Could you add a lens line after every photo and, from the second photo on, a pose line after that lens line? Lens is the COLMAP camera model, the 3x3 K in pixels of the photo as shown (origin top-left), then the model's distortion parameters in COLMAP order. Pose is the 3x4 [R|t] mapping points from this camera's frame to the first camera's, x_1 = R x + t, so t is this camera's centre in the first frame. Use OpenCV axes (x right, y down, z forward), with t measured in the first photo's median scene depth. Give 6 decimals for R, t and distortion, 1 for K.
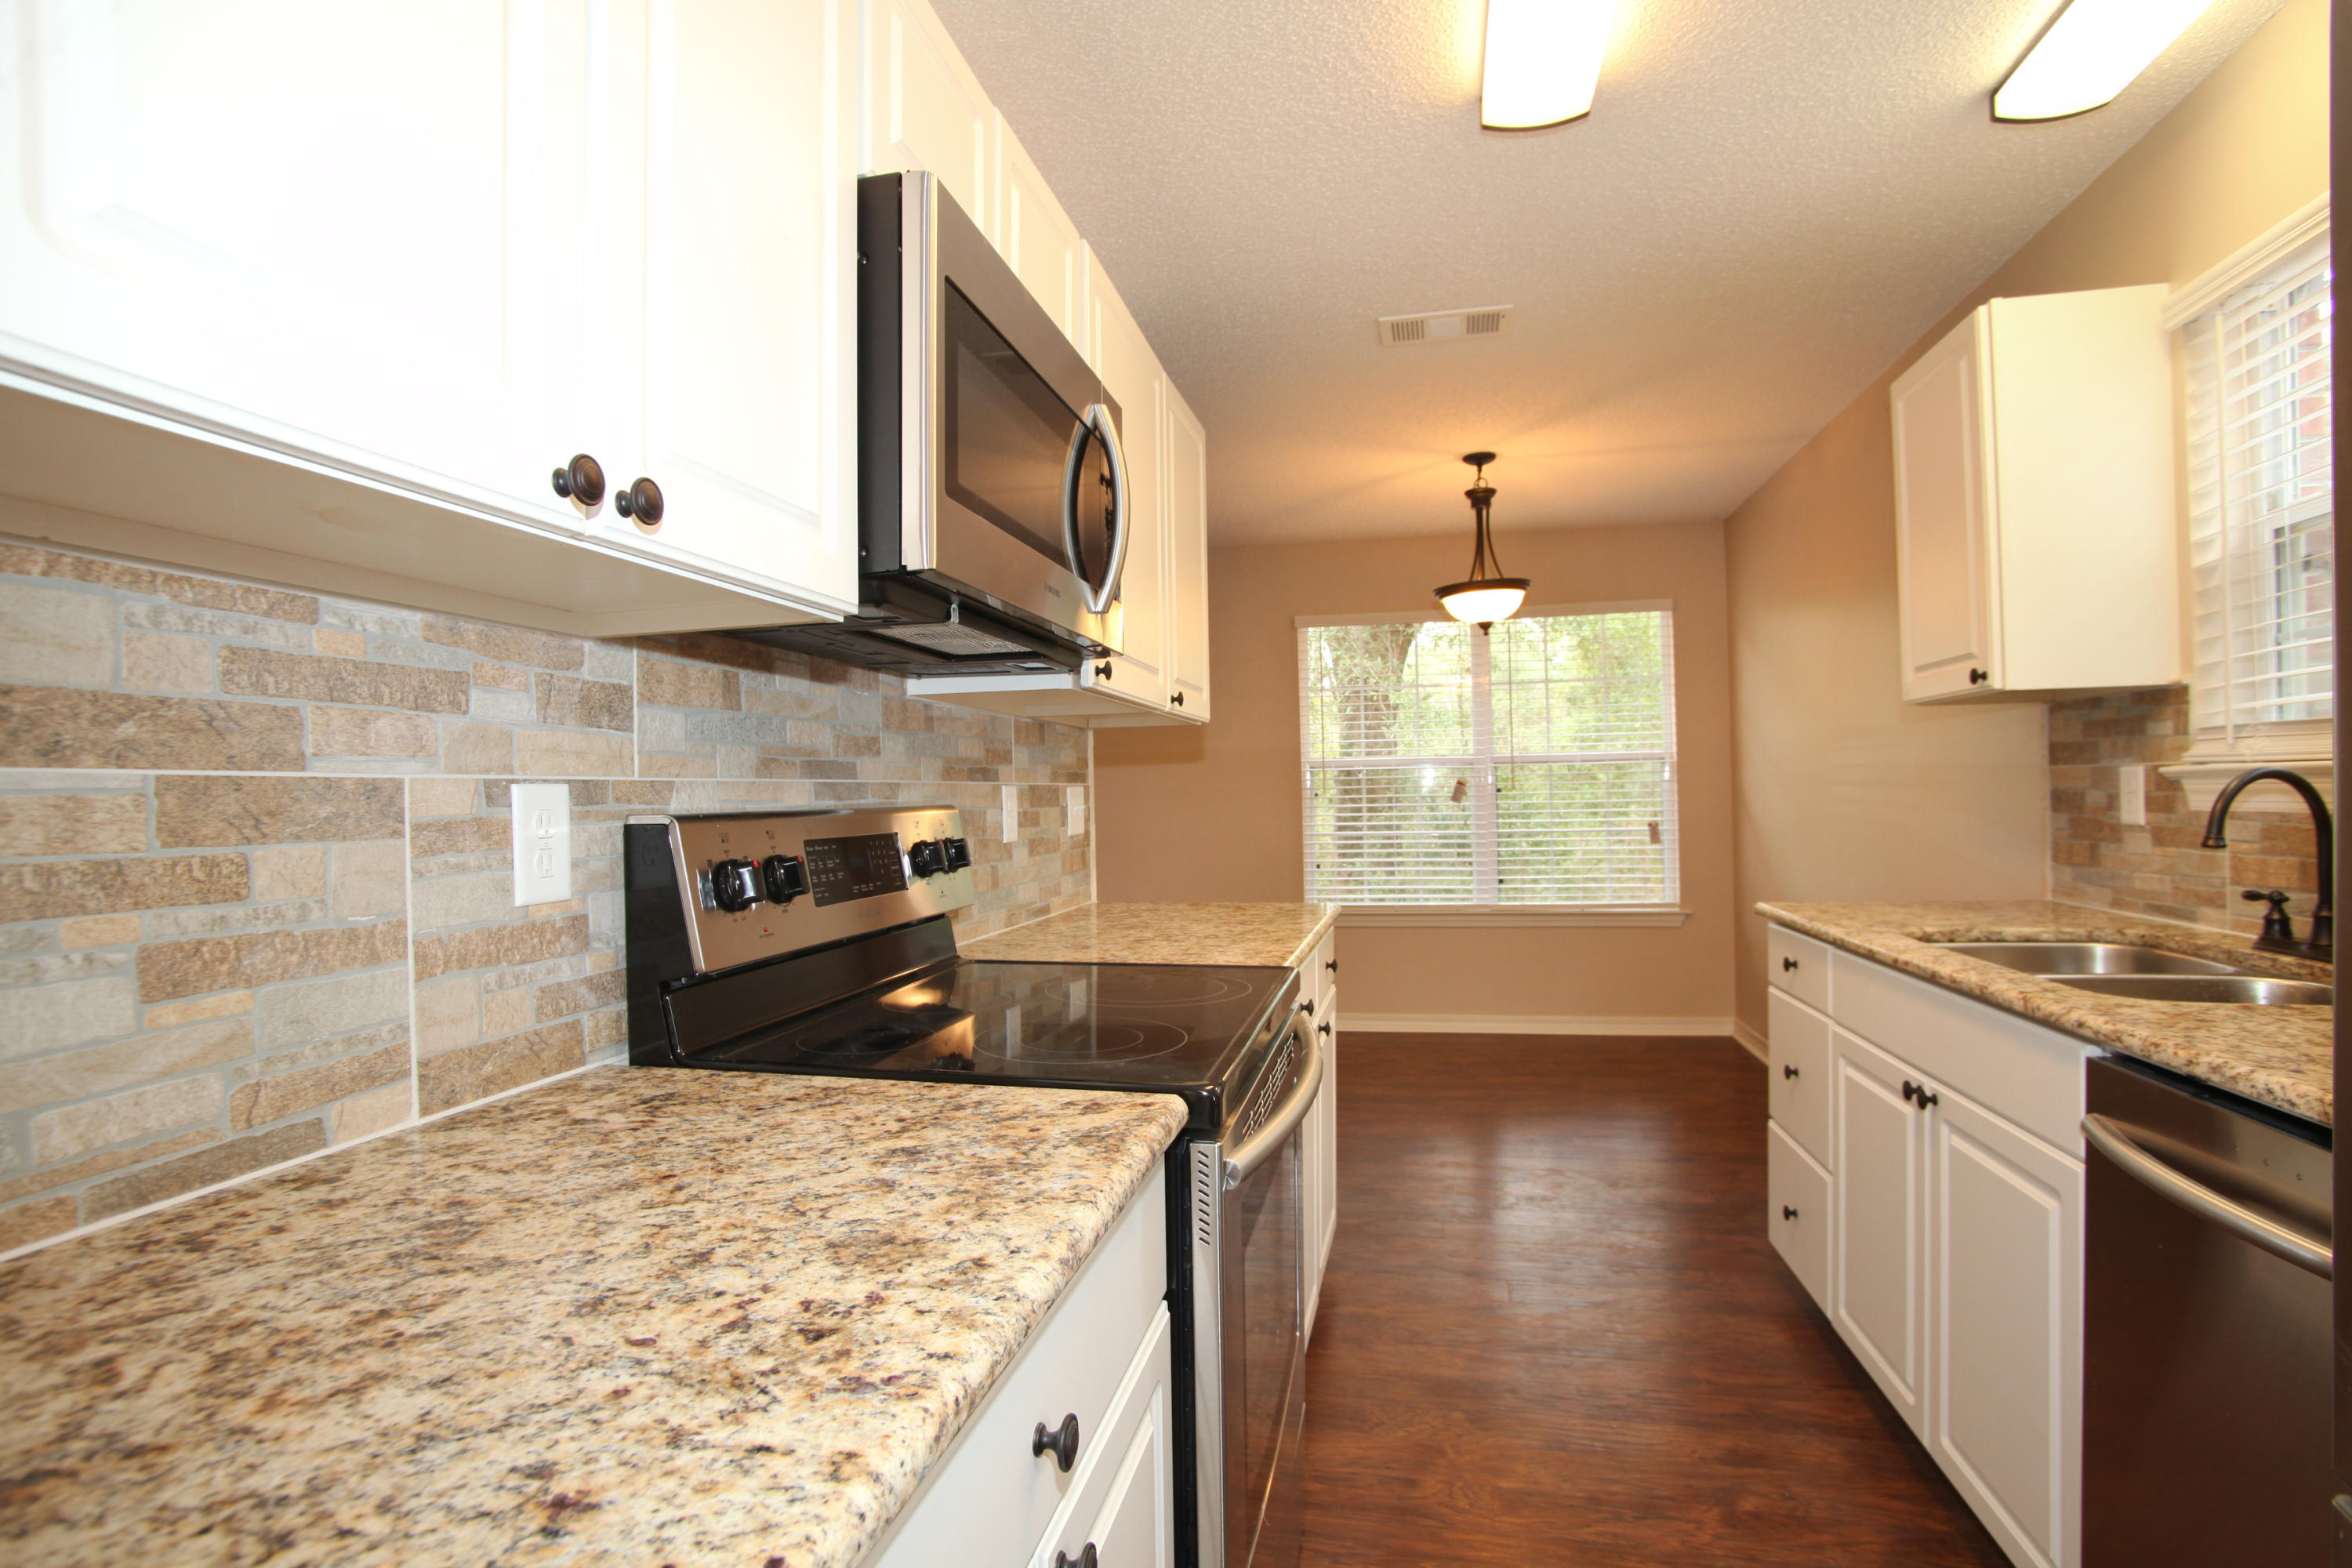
lens RADIAL K [[1155.8, 0, 1168.2], [0, 1155.8, 798.8], [0, 0, 1]] dist [-0.090690, 0.040232]
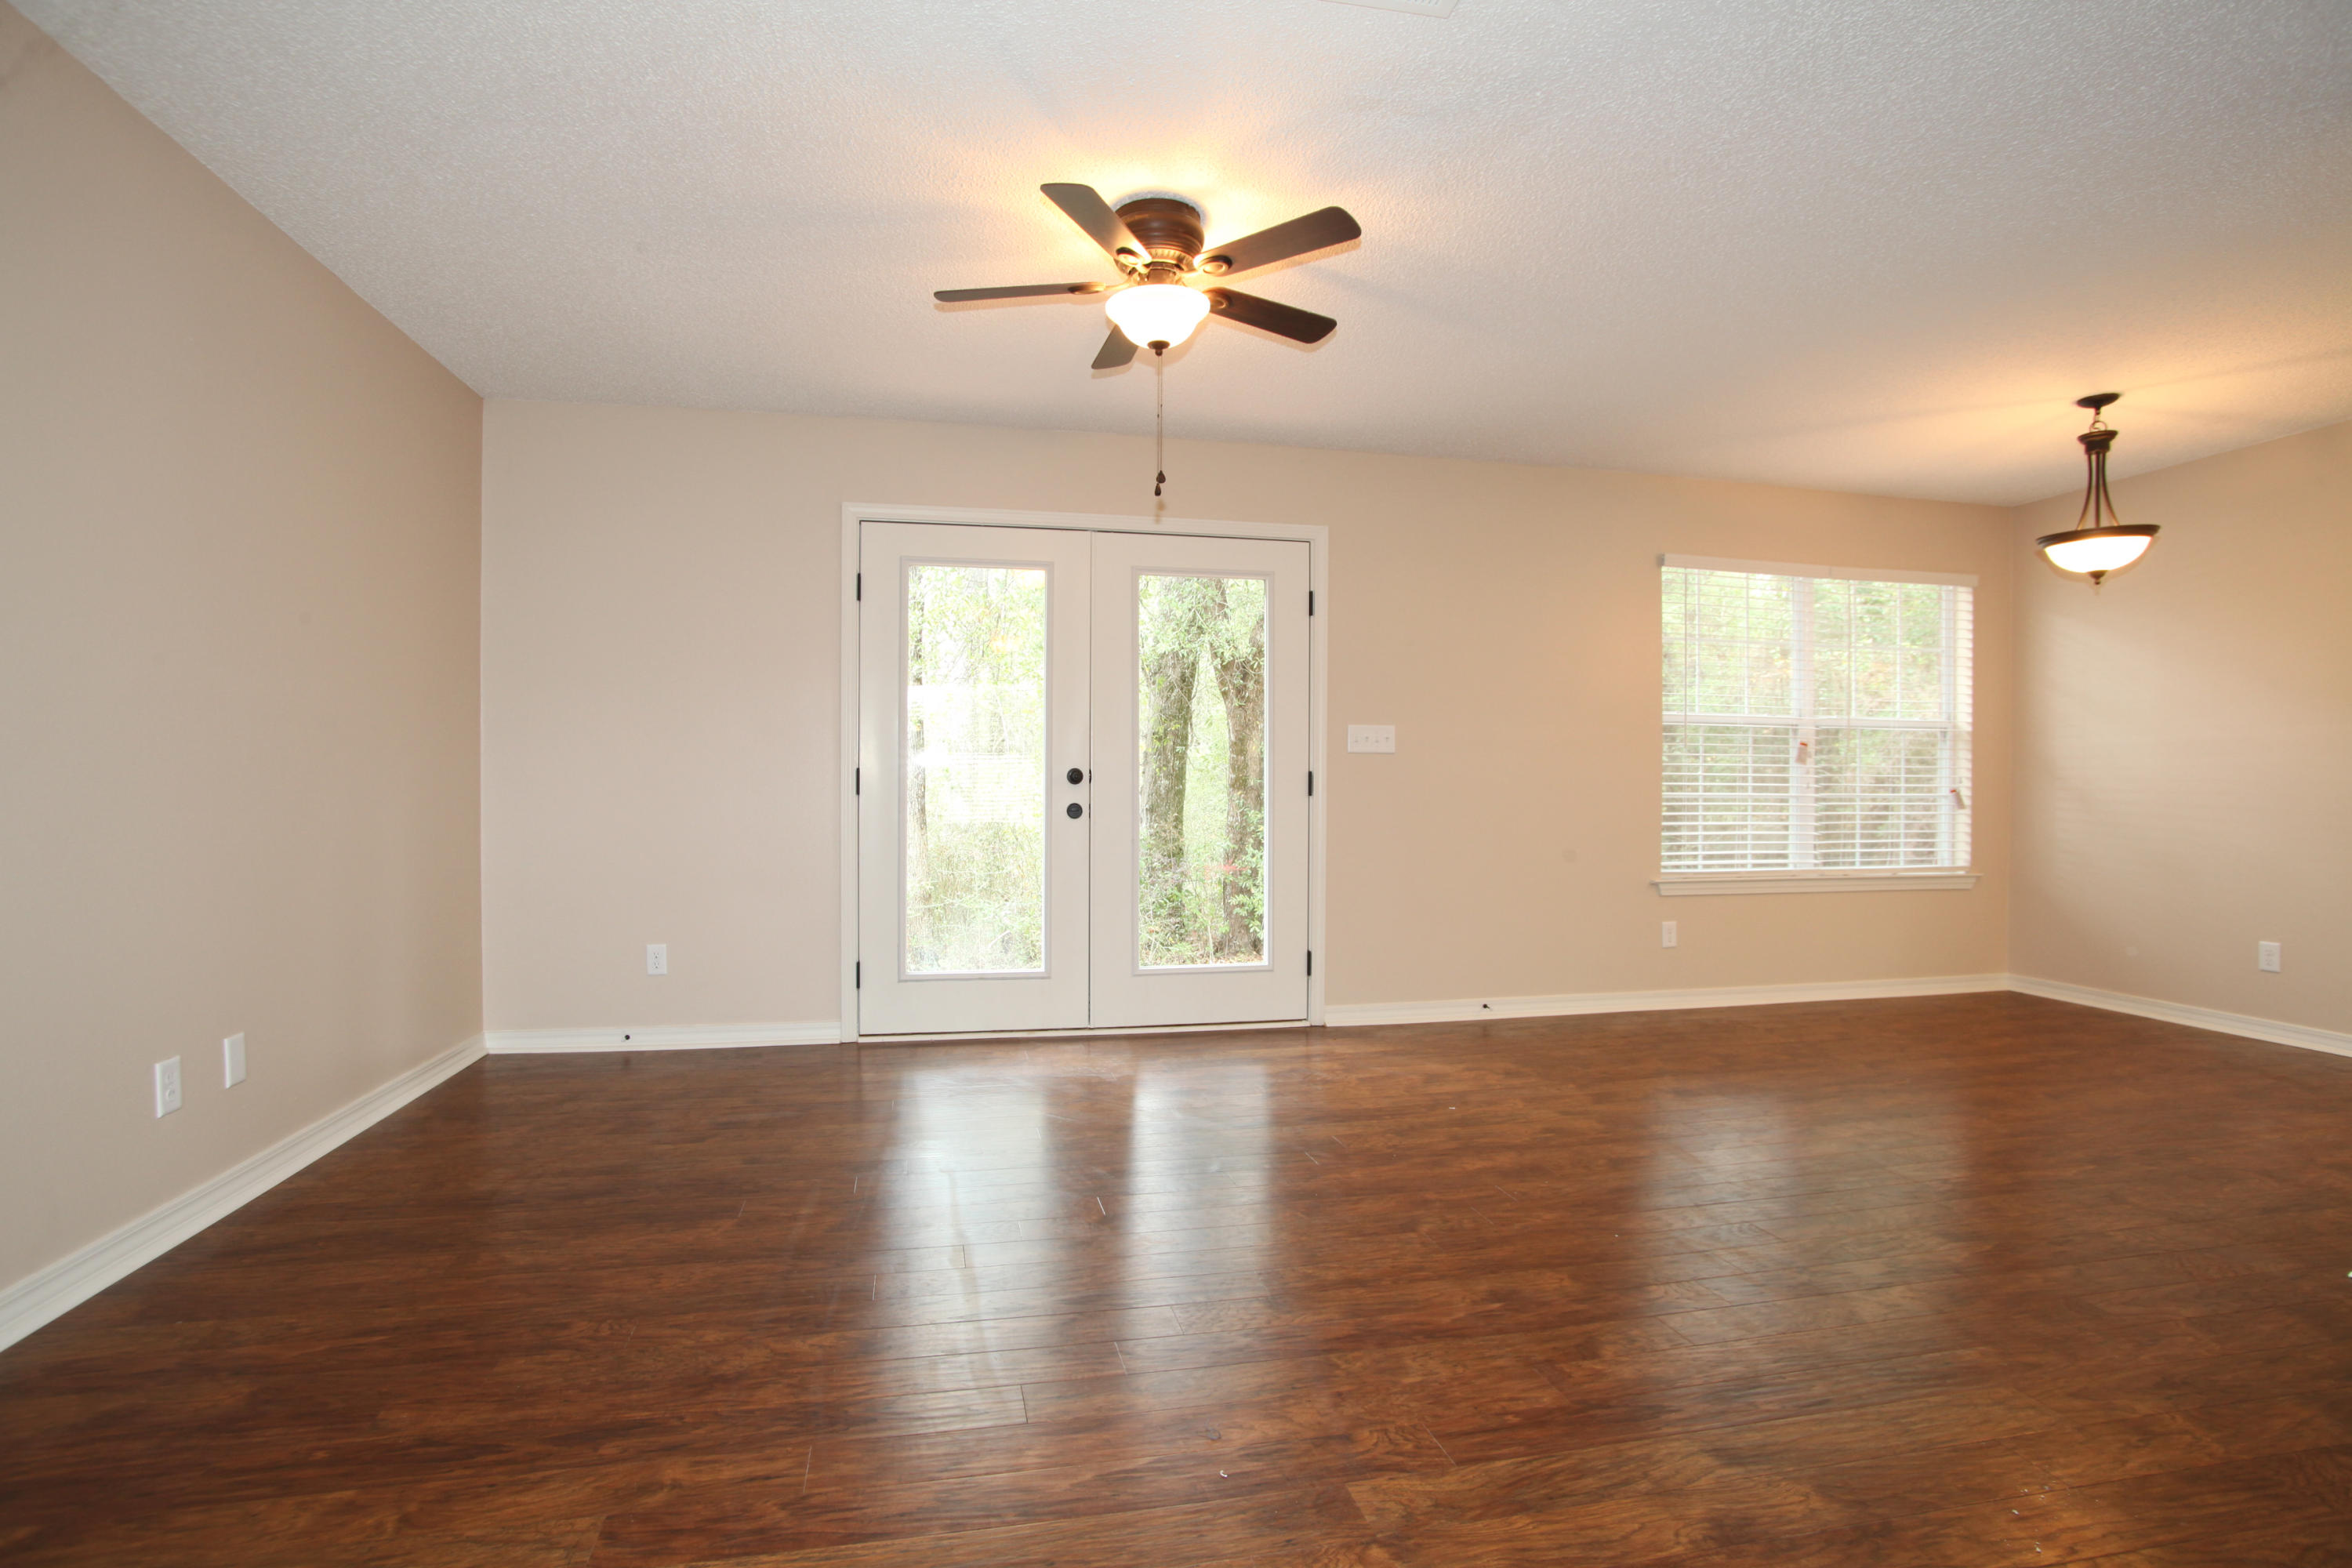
lens RADIAL K [[1155.8, 0, 1168.2], [0, 1155.8, 798.8], [0, 0, 1]] dist [-0.090690, 0.040232]
pose [[0.915996, 0.012708, 0.400985, -0.822417], [-0.018042, 0.999792, 0.009528, 0.044580], [-0.400781, -0.015962, 0.916035, 0.463139]]
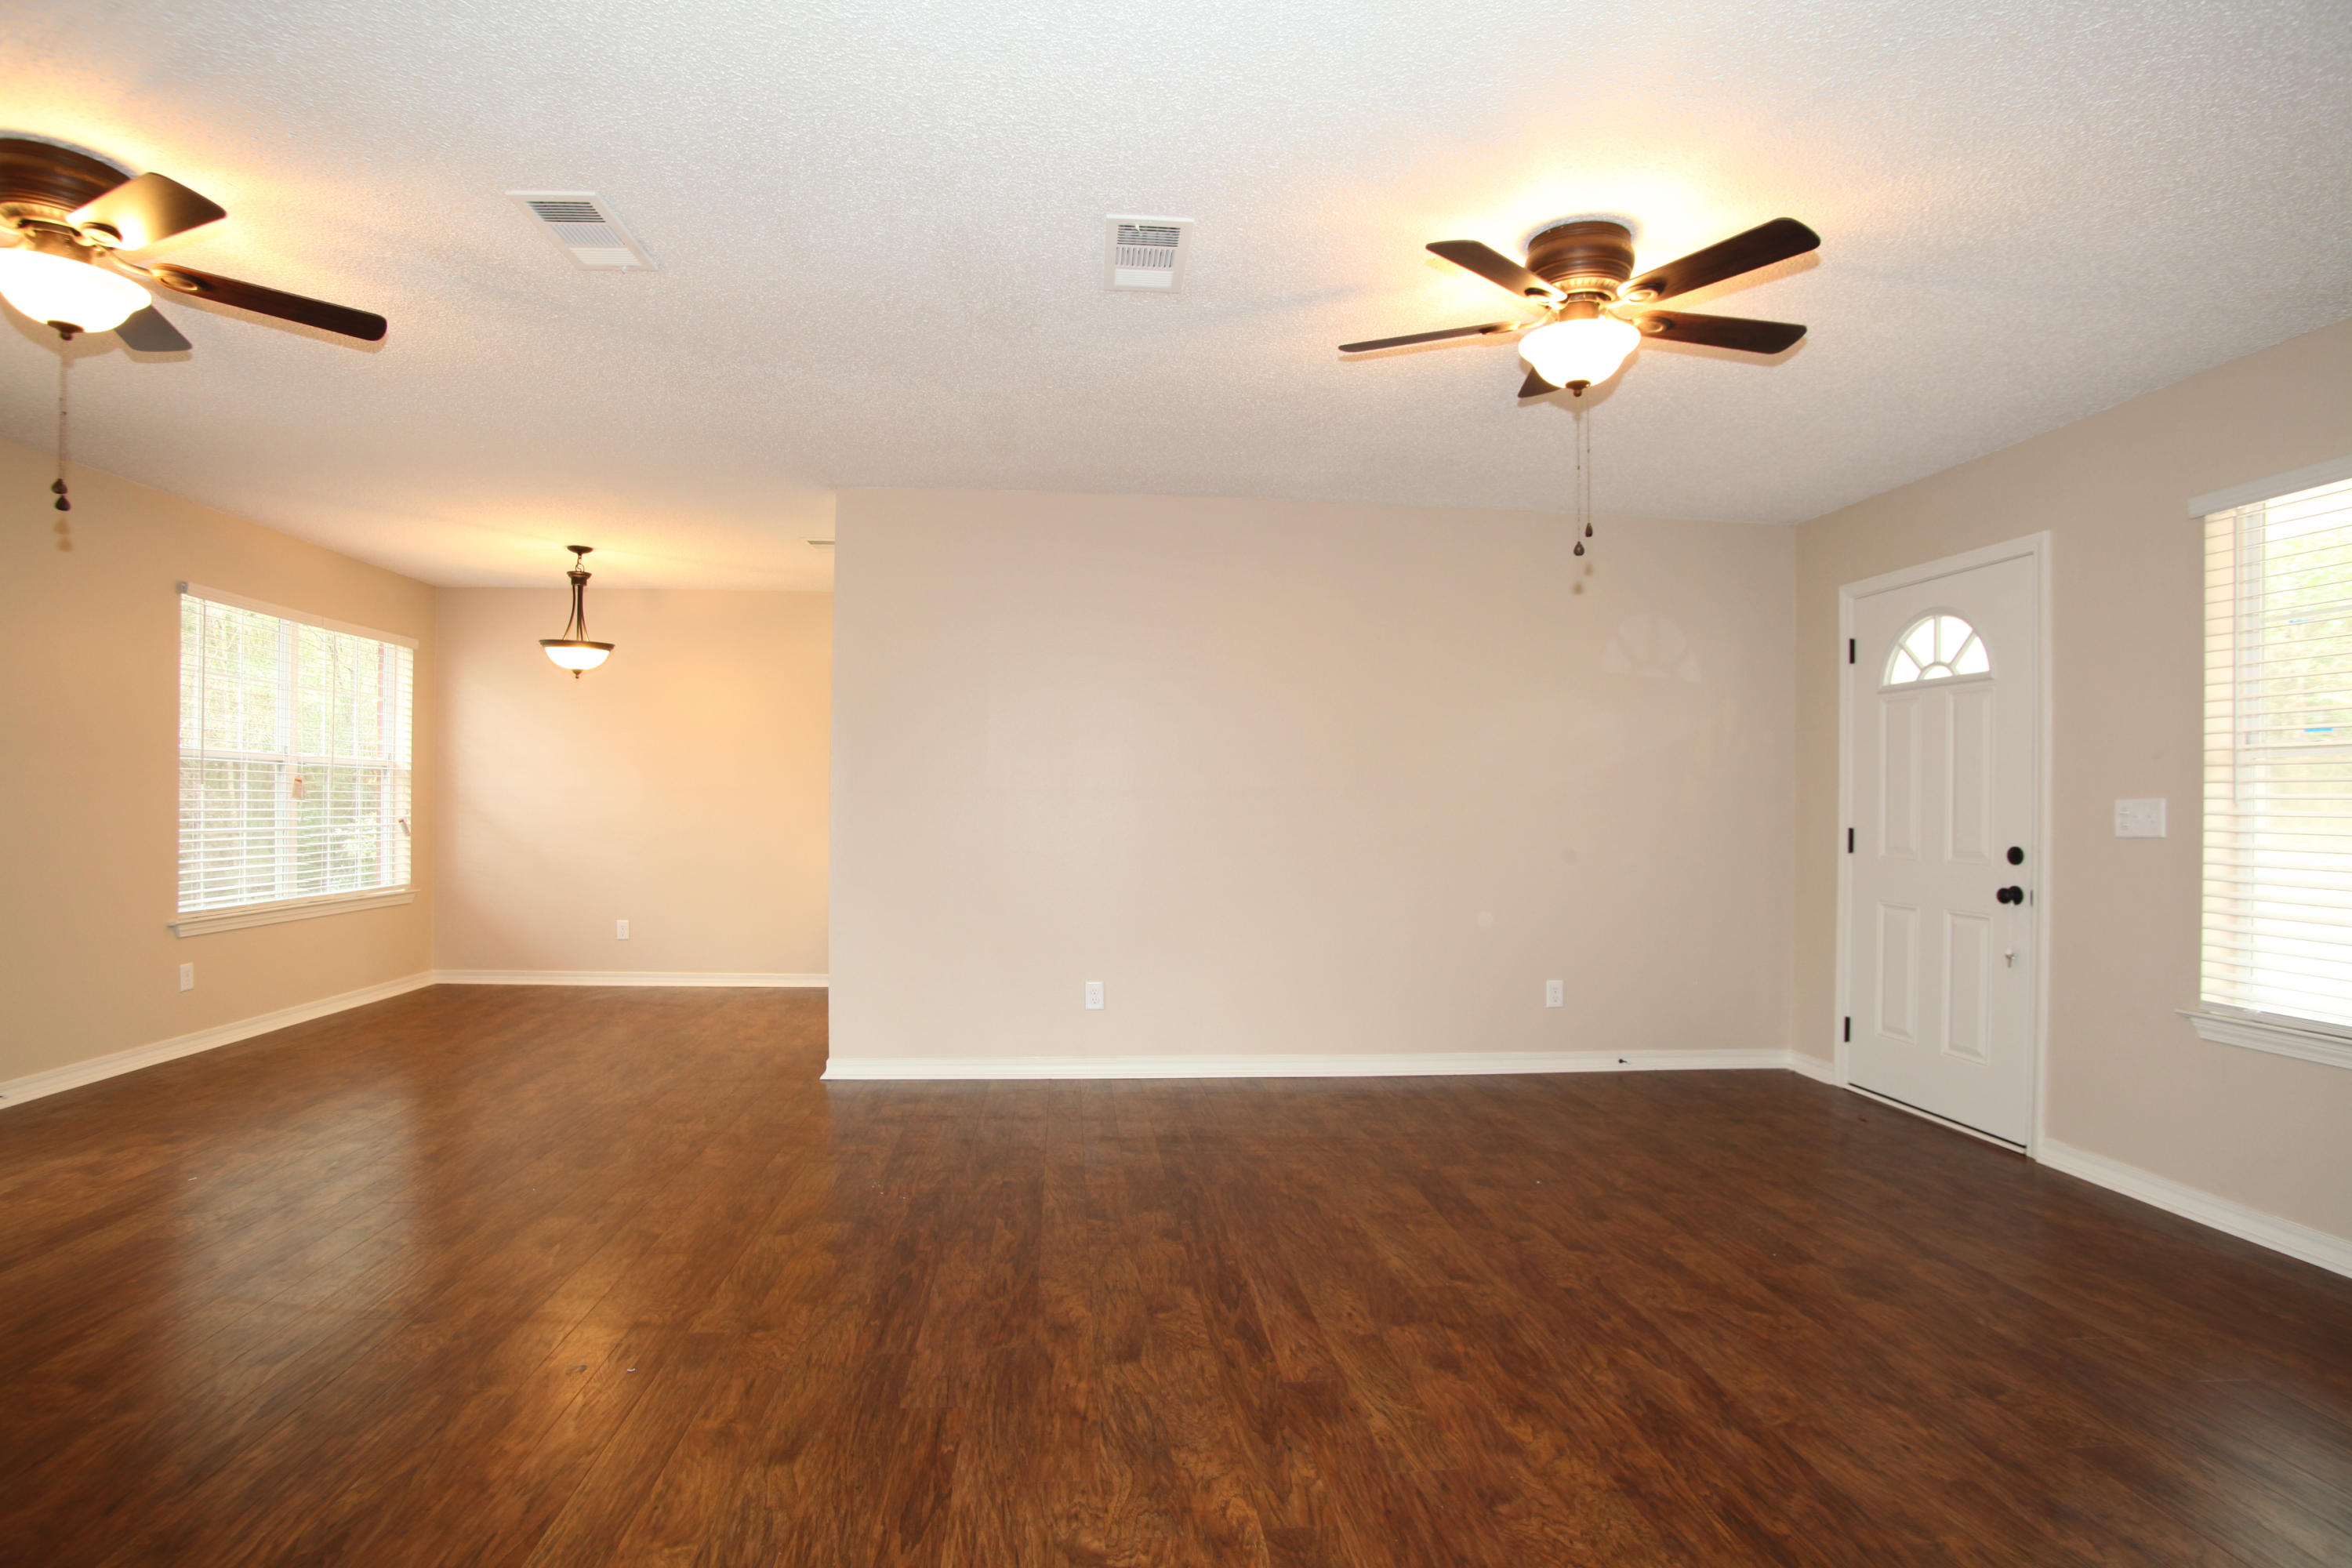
lens RADIAL K [[1155.8, 0, 1168.2], [0, 1155.8, 798.8], [0, 0, 1]] dist [-0.090690, 0.040232]
pose [[-0.290142, 0.013693, 0.956886, -1.232054], [-0.008405, 0.999823, -0.016856, 0.017885], [-0.956947, -0.012933, -0.289975, 0.722789]]
